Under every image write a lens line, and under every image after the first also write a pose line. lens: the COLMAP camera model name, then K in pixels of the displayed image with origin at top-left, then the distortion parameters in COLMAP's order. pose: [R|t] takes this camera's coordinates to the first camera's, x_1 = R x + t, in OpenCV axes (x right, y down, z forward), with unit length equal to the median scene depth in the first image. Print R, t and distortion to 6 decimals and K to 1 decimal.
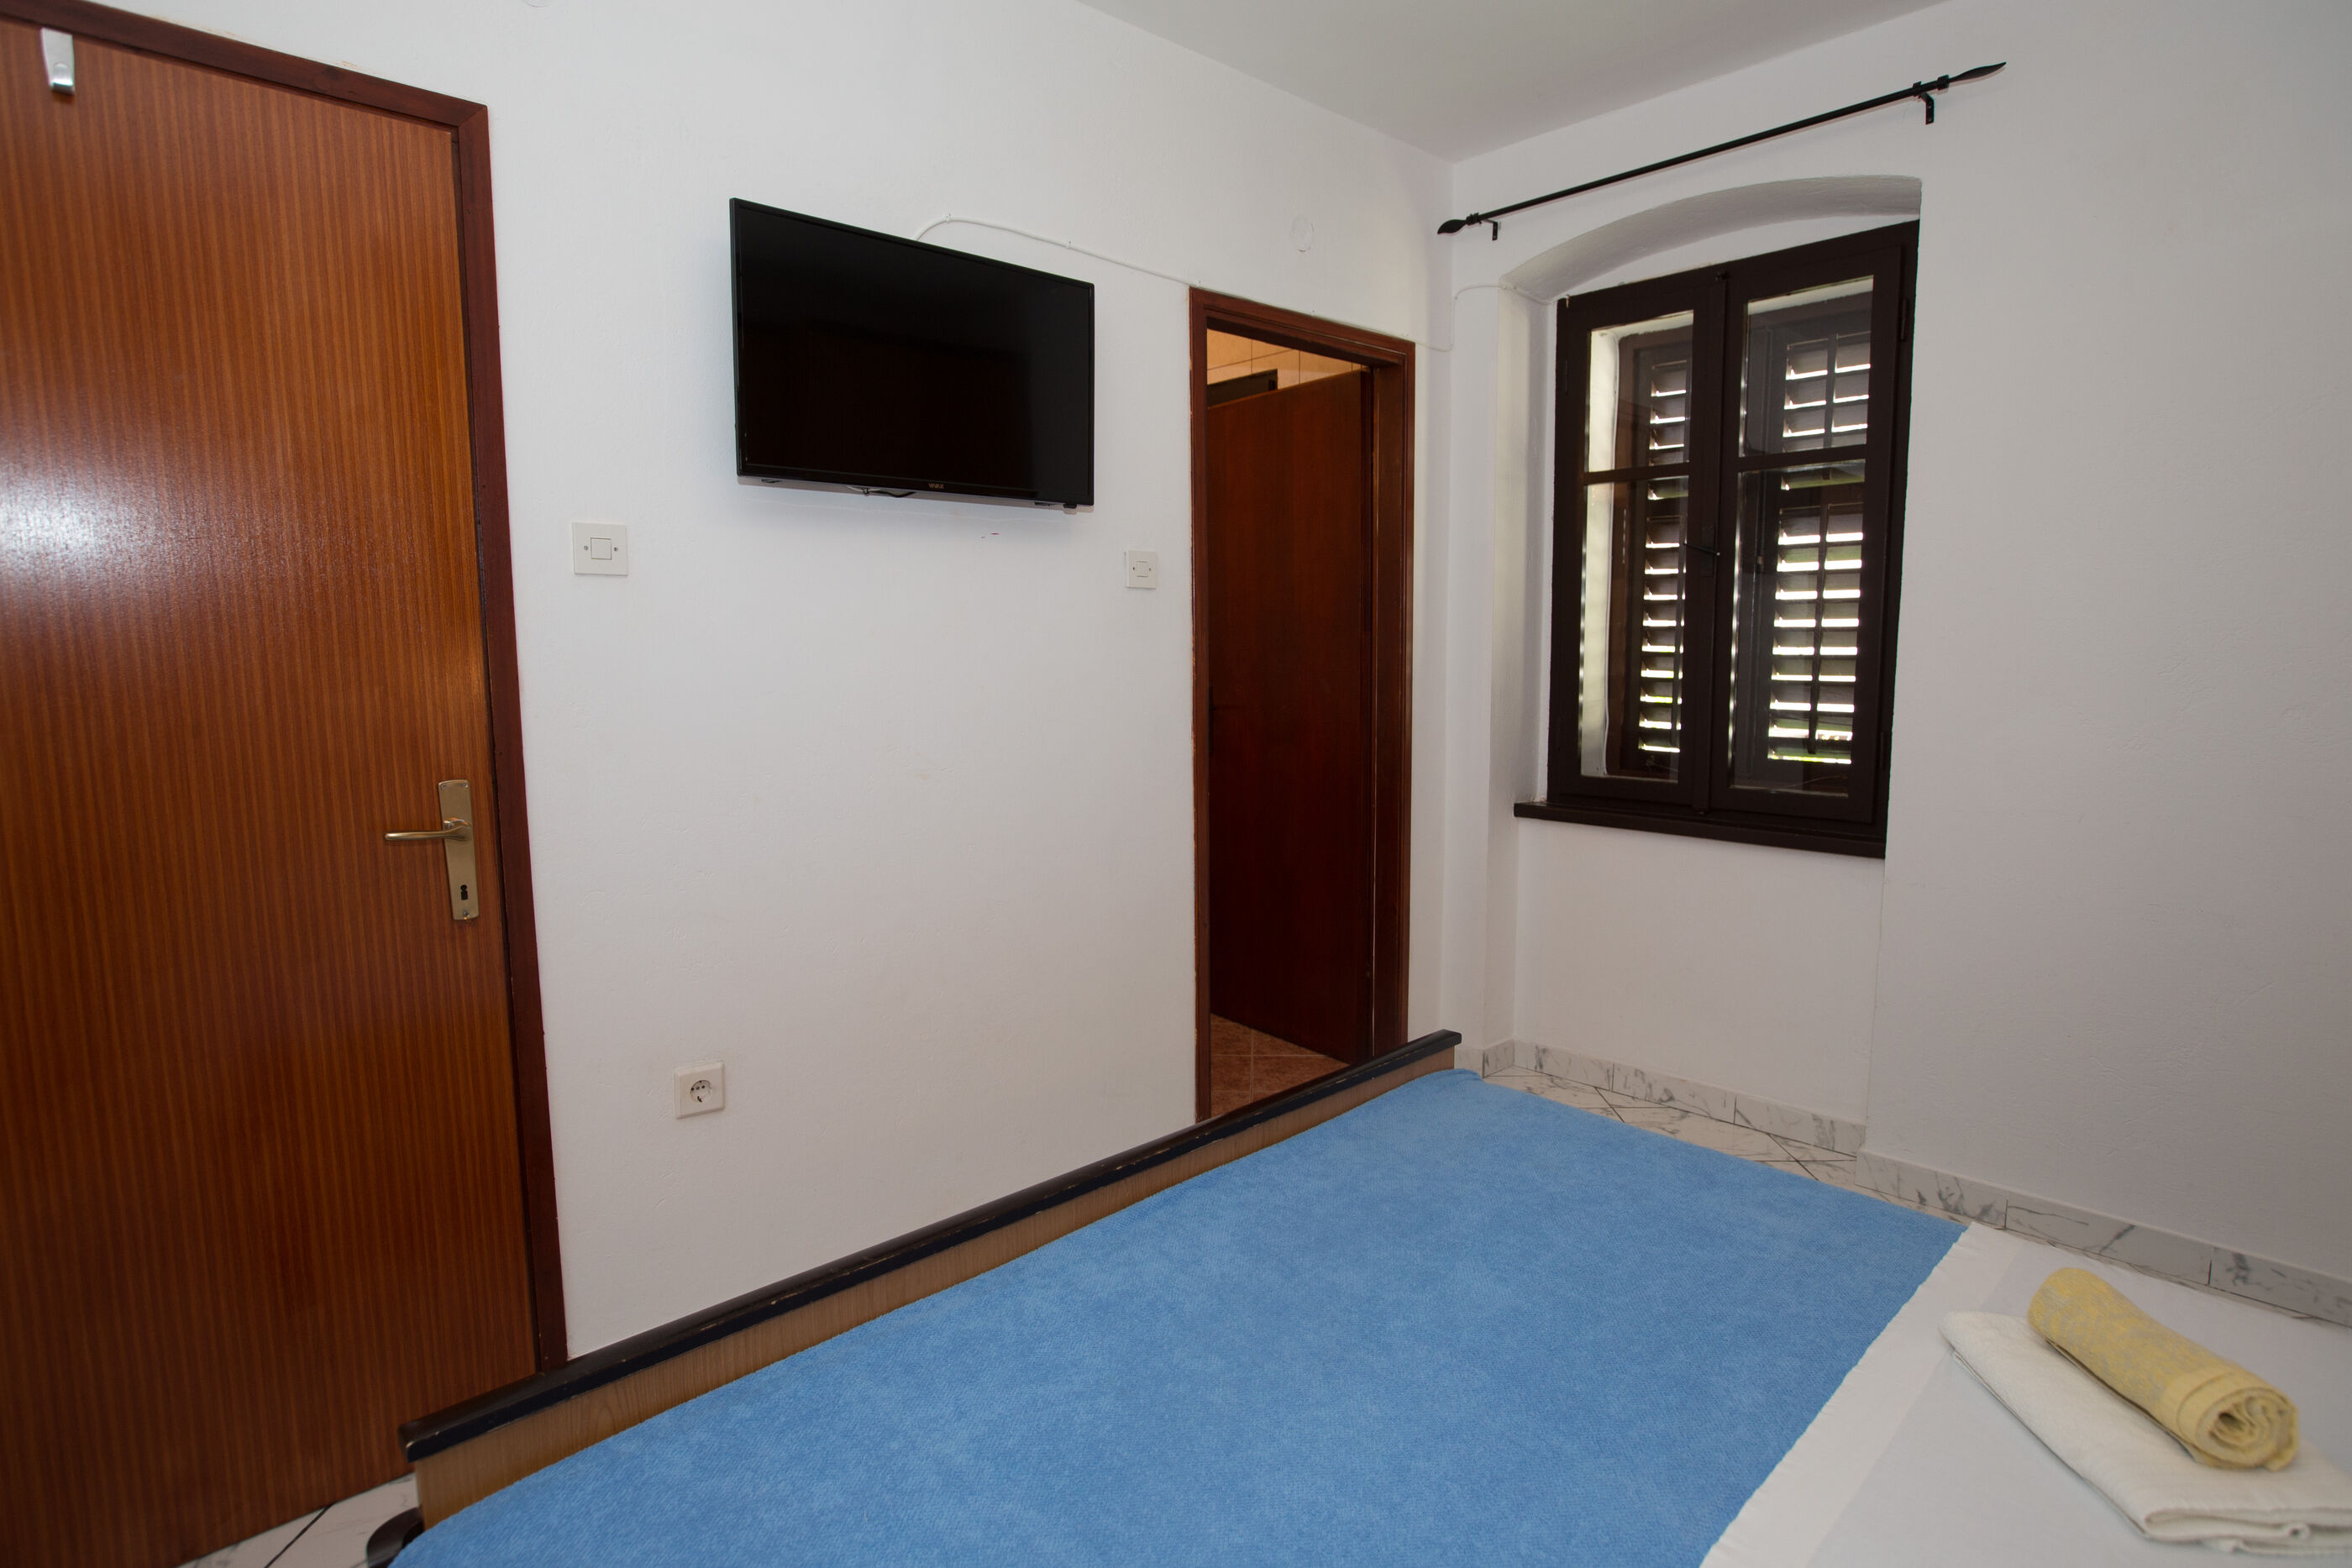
lens RADIAL K [[1218.8, 0, 1176.0], [0, 1218.8, 784.0], [0, 0, 1]] dist [-0.045644, 0.025899]
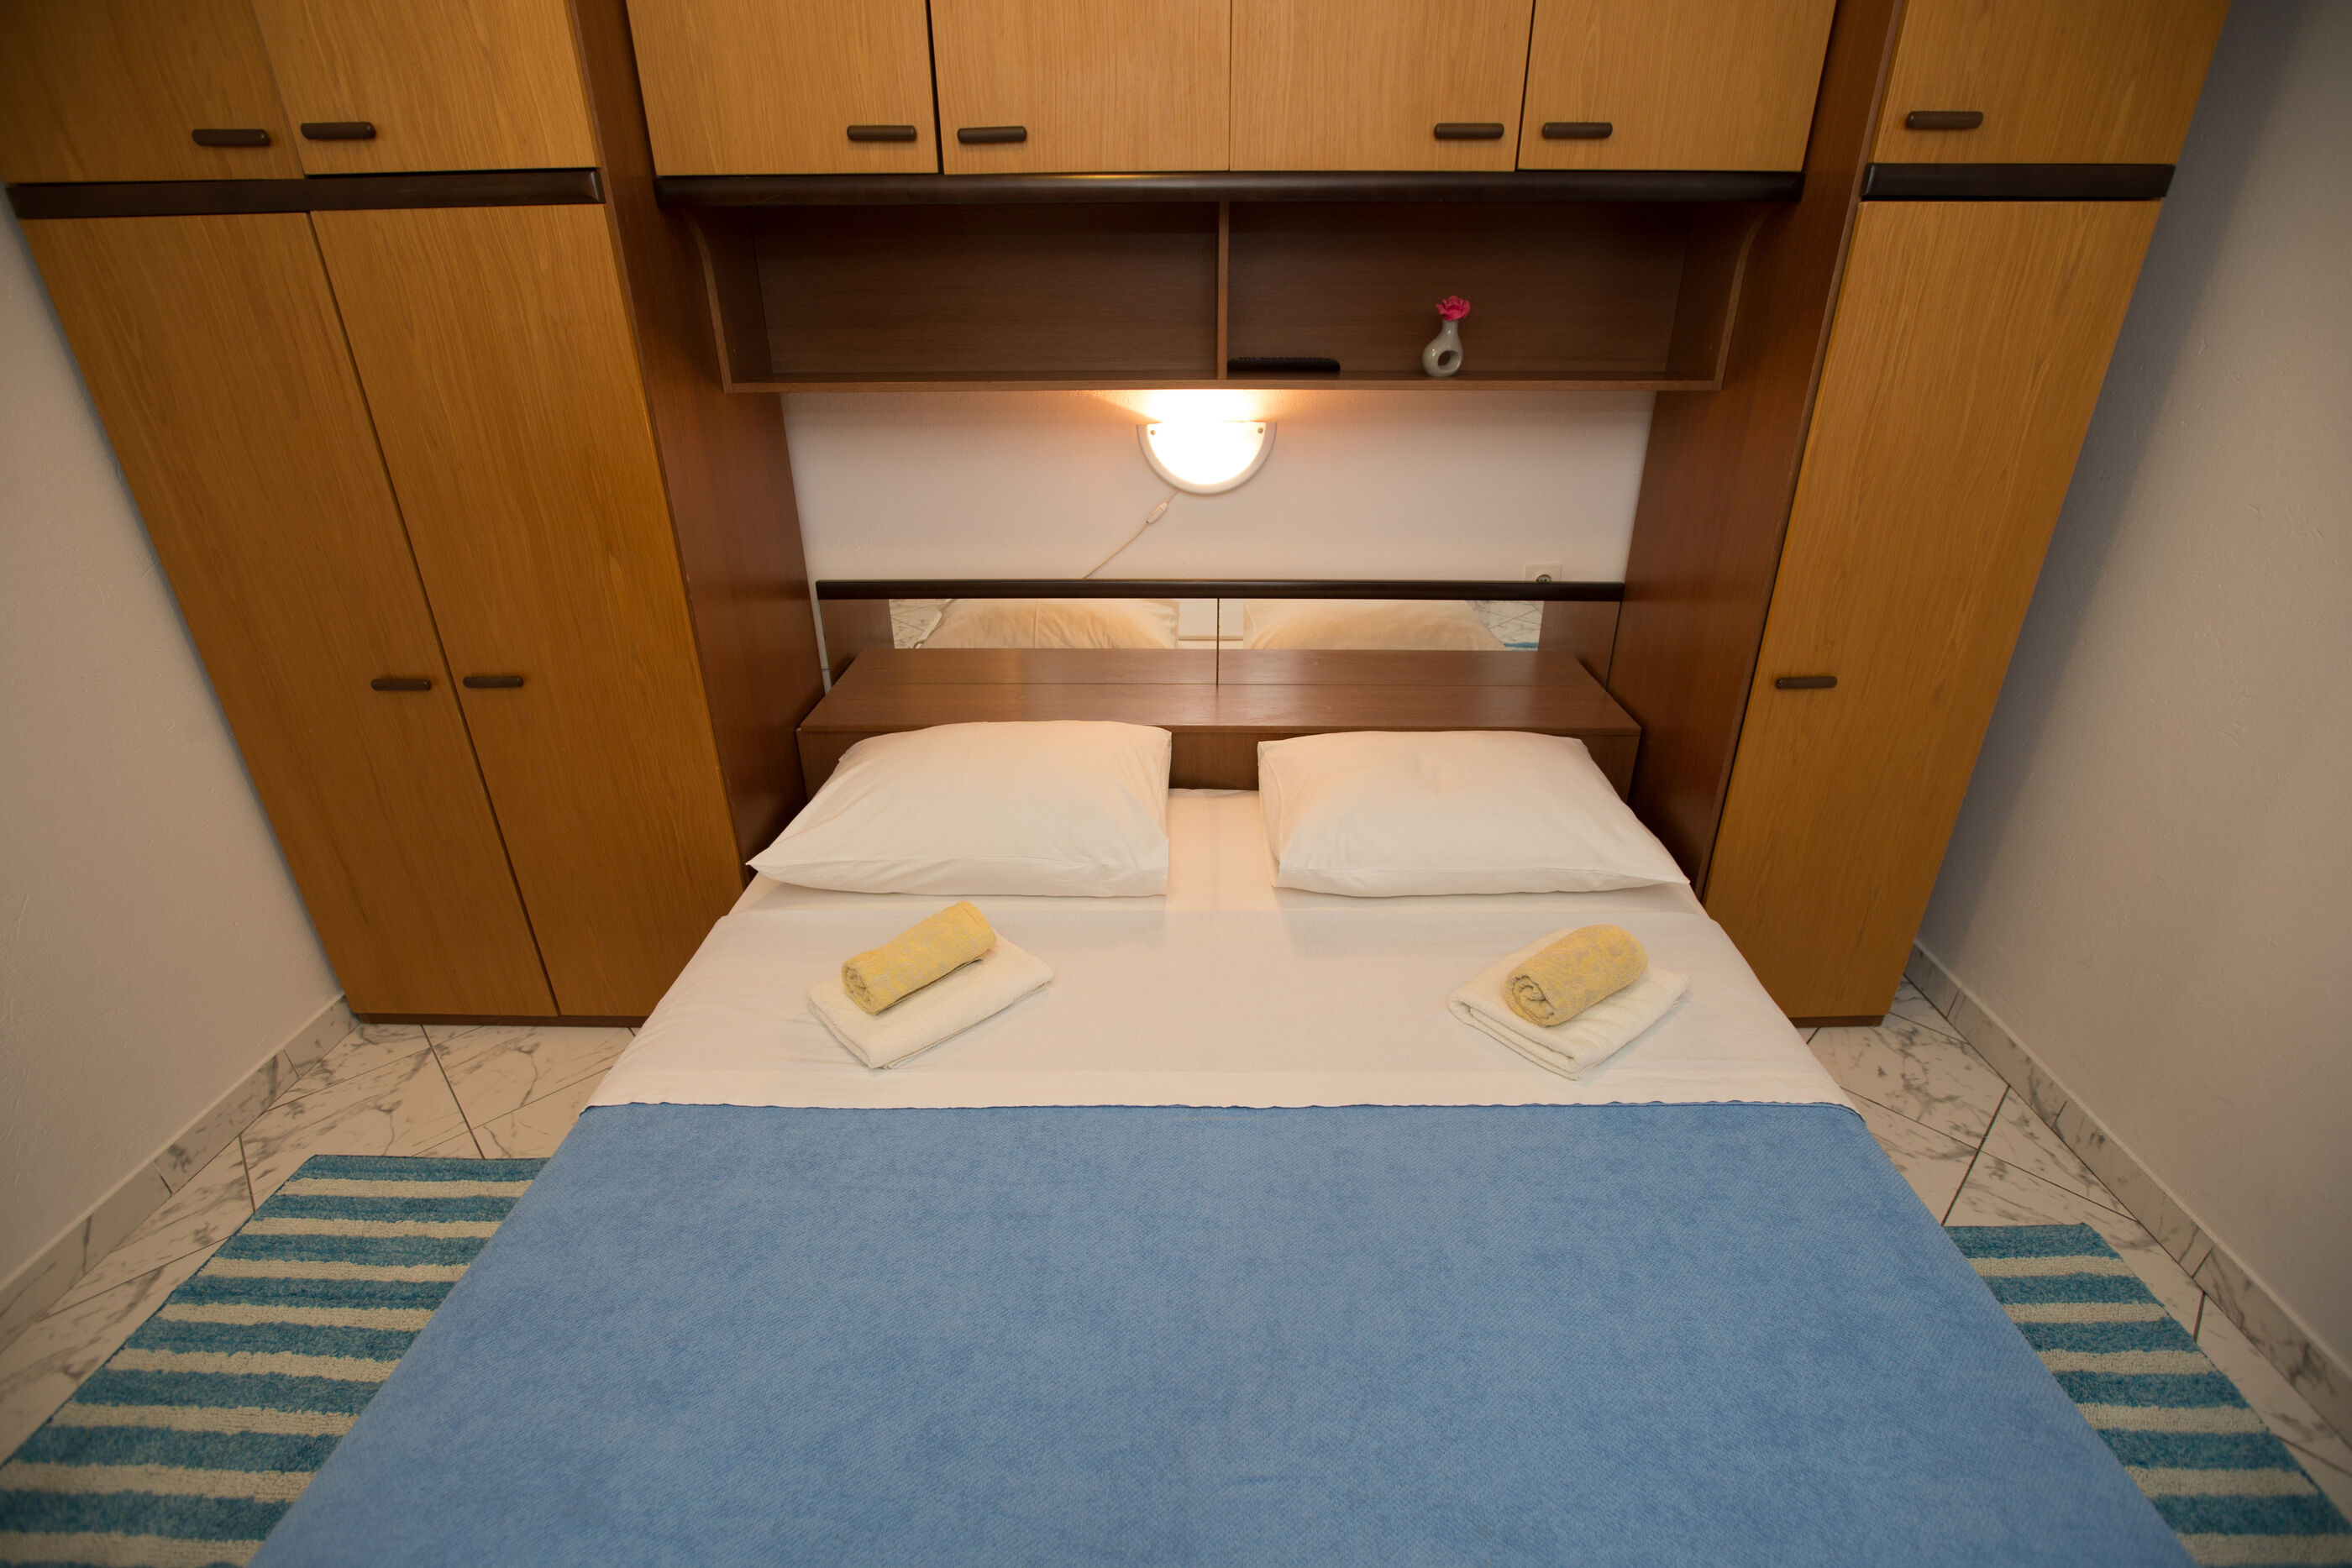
lens RADIAL K [[1078.5, 0, 1173.7], [0, 1078.5, 790.7], [0, 0, 1]] dist [-0.054661, 0.021750]
pose [[-0.712678, -0.303133, 0.632614, -0.089275], [0.087163, 0.856558, 0.508636, -0.150774], [-0.696055, 0.417635, -0.584028, 0.601047]]
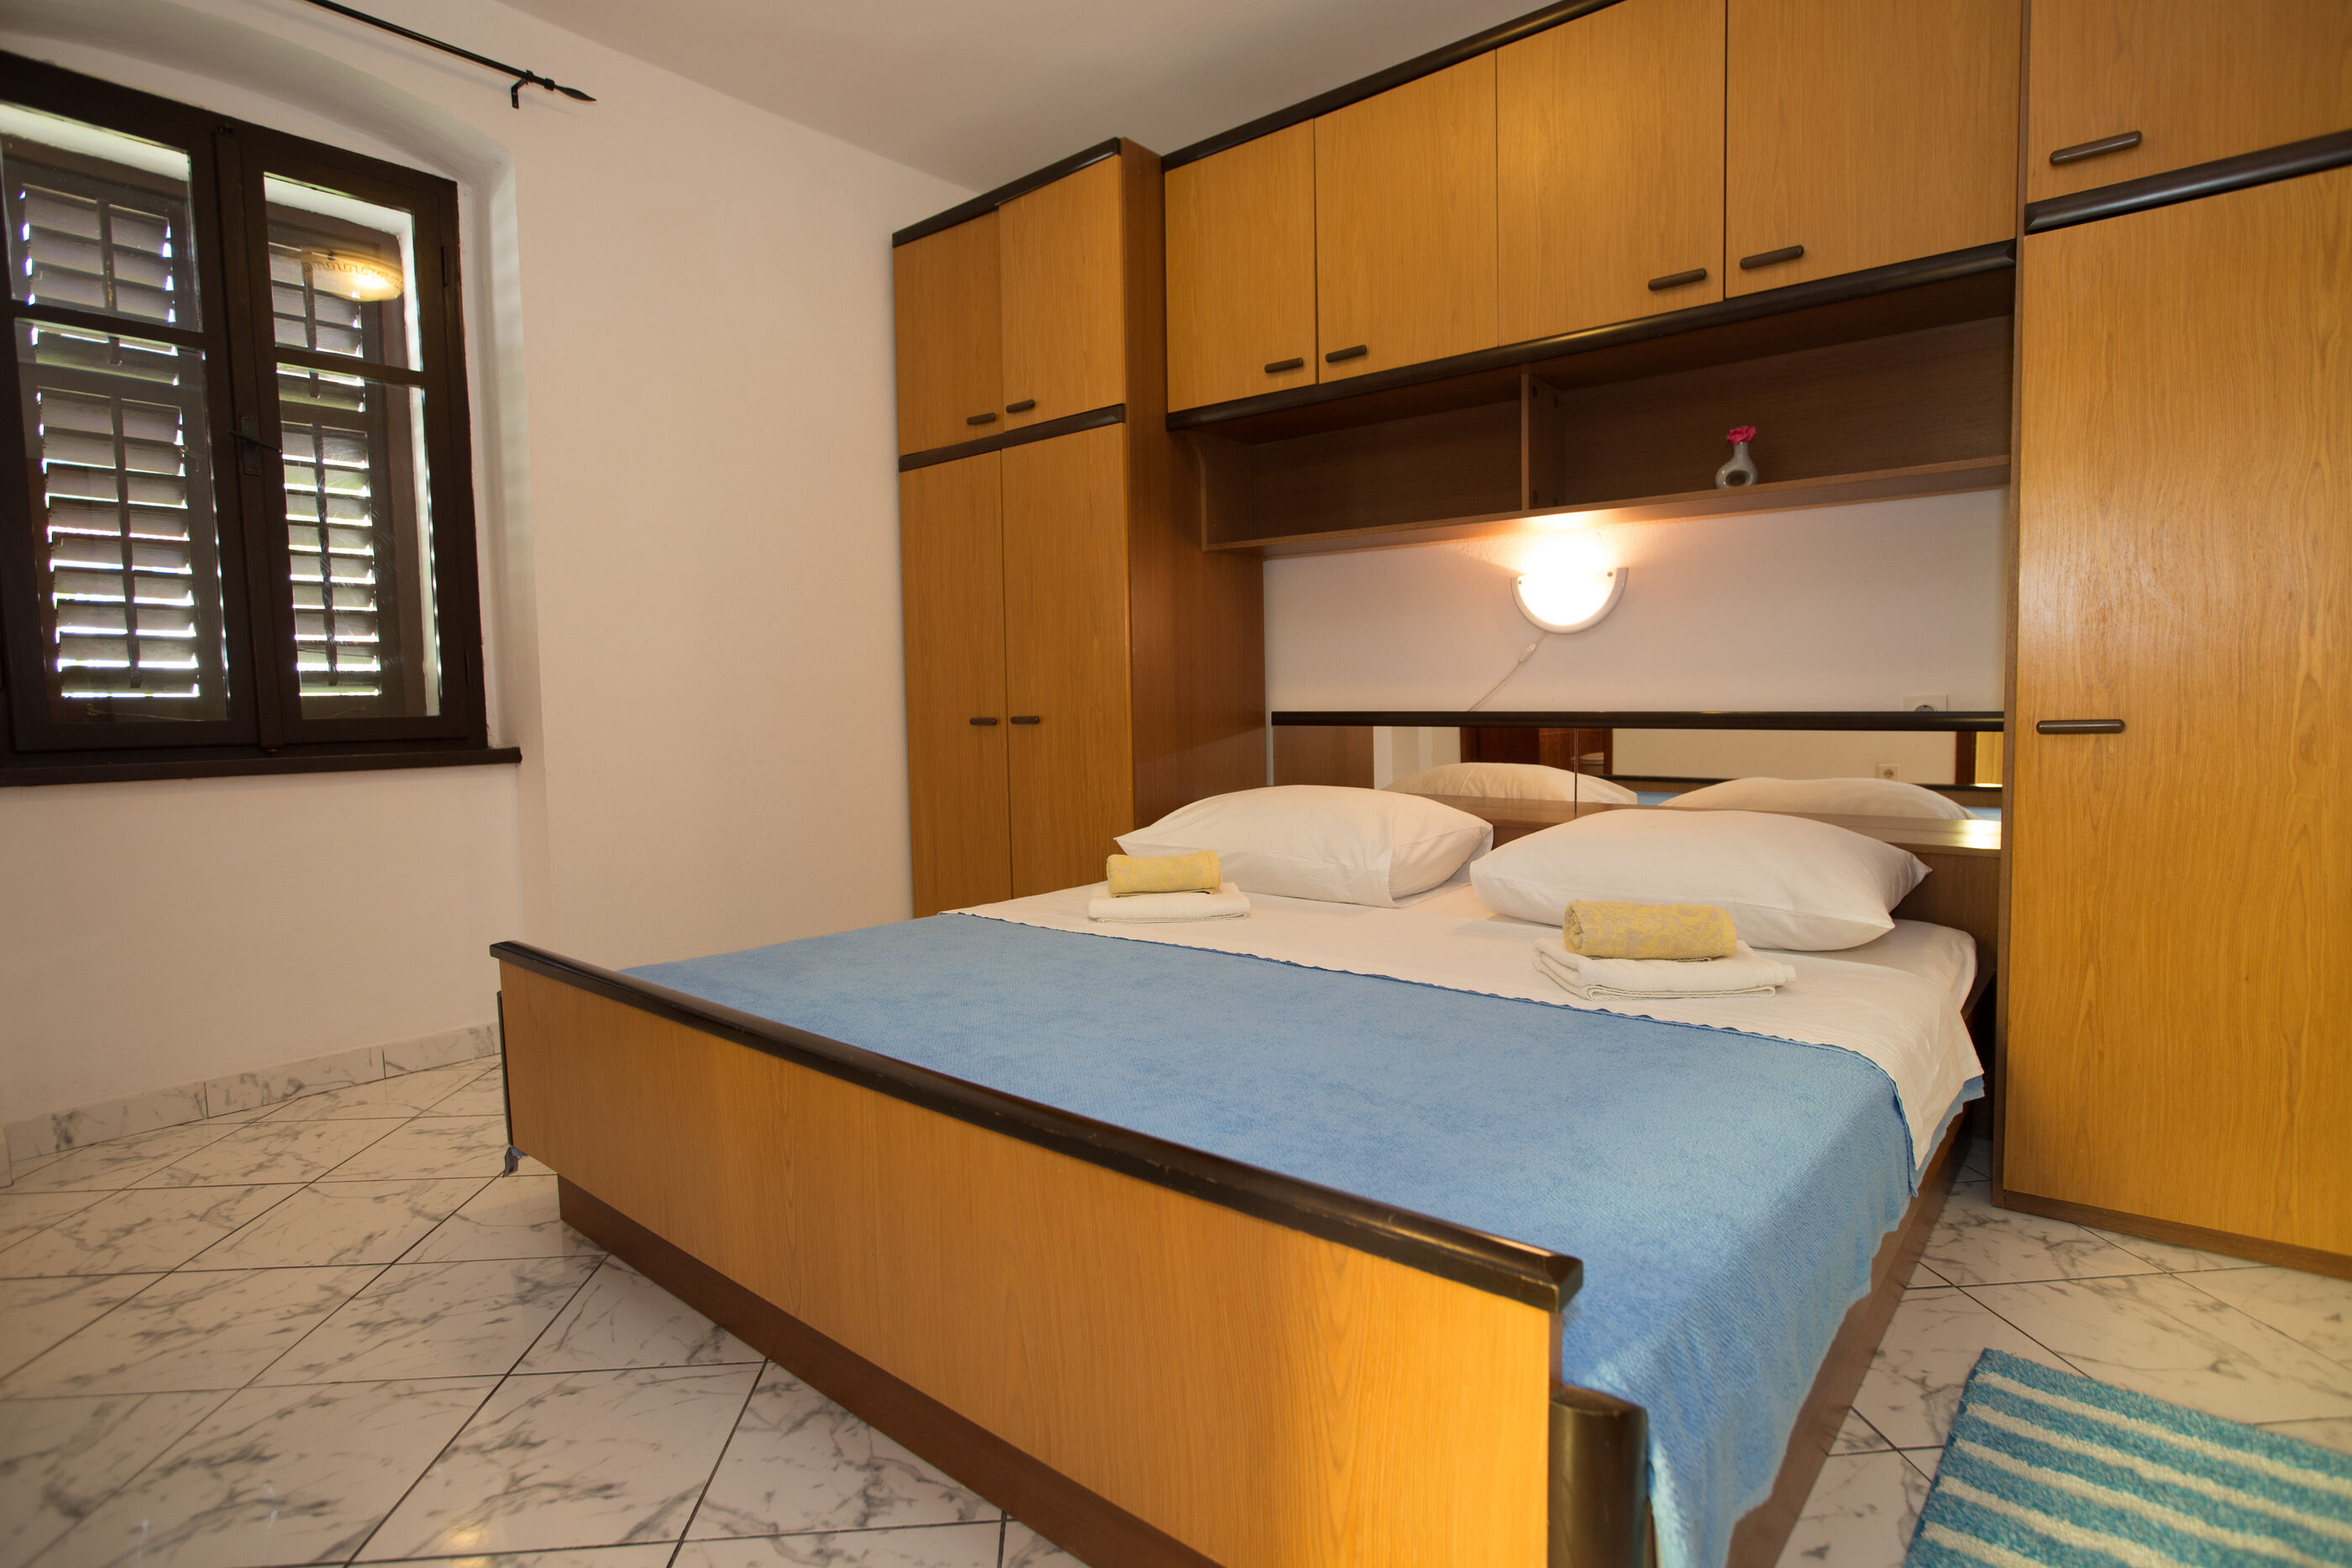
lens RADIAL K [[1182.7, 0, 1178.4], [0, 1182.7, 785.6], [0, 0, 1]] dist [-0.044840, 0.018706]
pose [[-0.111411, -0.067521, 0.991478, -0.477363], [0.128551, 0.988328, 0.081751, 0.067075], [-0.985425, 0.136564, -0.101431, 0.468016]]
